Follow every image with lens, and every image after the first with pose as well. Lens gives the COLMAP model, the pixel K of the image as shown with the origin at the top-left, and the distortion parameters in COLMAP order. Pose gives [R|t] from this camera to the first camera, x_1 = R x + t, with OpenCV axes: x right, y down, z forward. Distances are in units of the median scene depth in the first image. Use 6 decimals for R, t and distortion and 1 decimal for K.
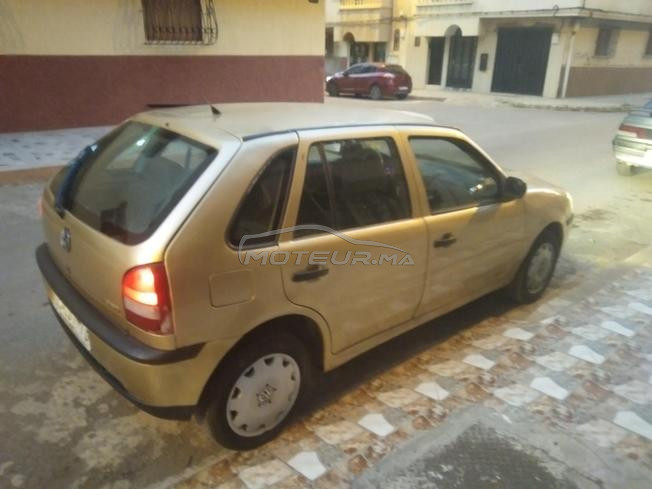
lens RADIAL K [[545.2, 0, 324.1], [0, 545.2, 244.0], [0, 0, 1]] dist [-0.014991, 0.010893]
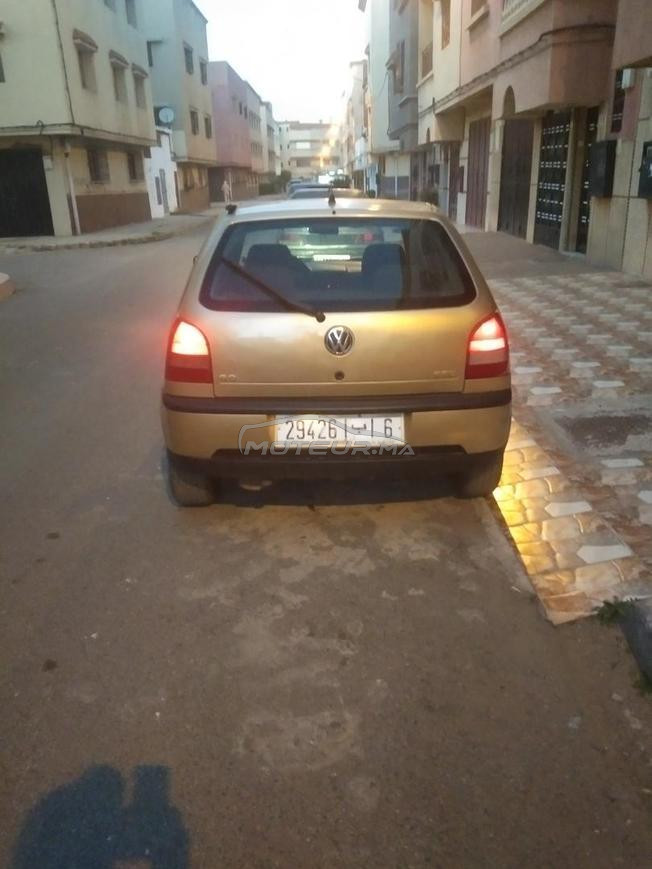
lens RADIAL K [[726.6, 0, 327.2], [0, 726.6, 436.5], [0, 0, 1]] dist [-0.014991, 0.010893]
pose [[0.627353, -0.298863, 0.719103, -0.214118], [0.307111, 0.943533, 0.124211, -0.002518], [-0.715620, 0.142920, 0.683712, 0.032160]]
